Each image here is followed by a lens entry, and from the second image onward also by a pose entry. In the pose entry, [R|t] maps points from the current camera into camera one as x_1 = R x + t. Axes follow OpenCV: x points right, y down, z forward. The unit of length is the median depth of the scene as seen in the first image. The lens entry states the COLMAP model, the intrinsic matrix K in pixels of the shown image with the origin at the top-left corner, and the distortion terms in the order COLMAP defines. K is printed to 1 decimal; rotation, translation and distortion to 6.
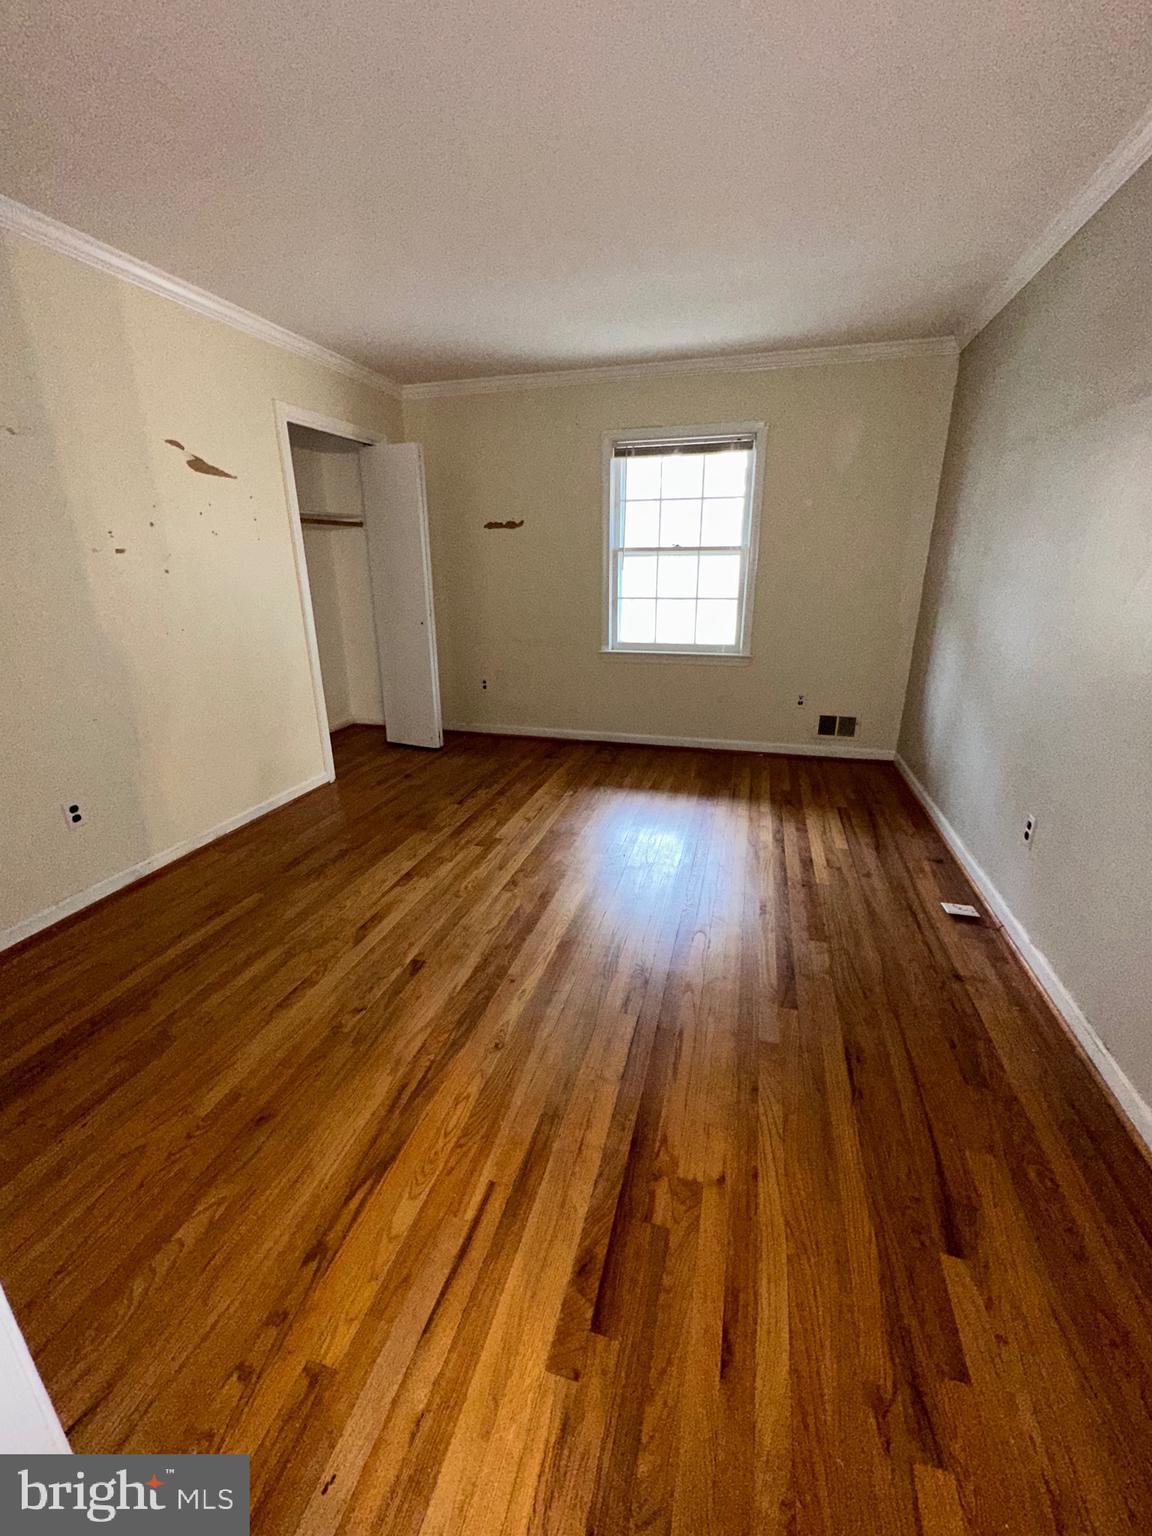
lens RADIAL K [[616.4, 0, 575.9], [0, 616.4, 759.5], [0, 0, 1]] dist [-0.003293, 0.001018]
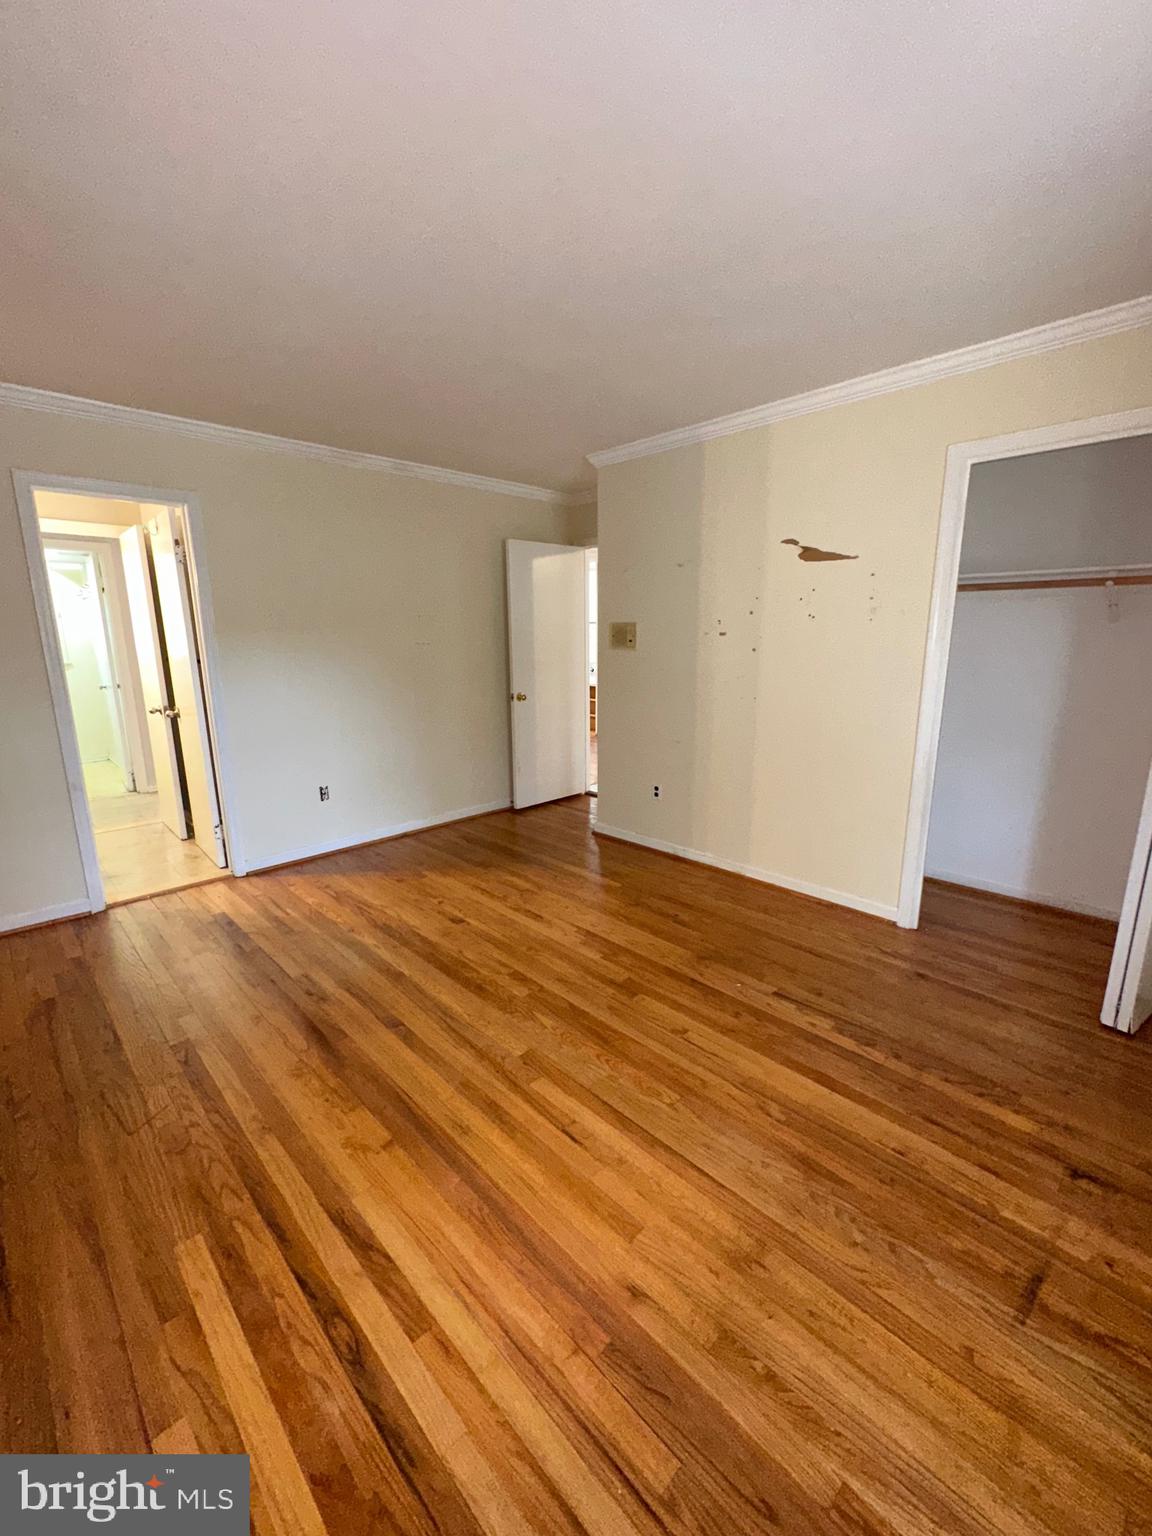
lens RADIAL K [[616.4, 0, 573.9], [0, 616.4, 764.1], [0, 0, 1]] dist [-0.003293, 0.001018]
pose [[-0.486641, 0.196832, -0.851139, 0.580321], [-0.260004, 0.897503, 0.356212, -0.439882], [0.834013, 0.394647, -0.385585, 1.250511]]
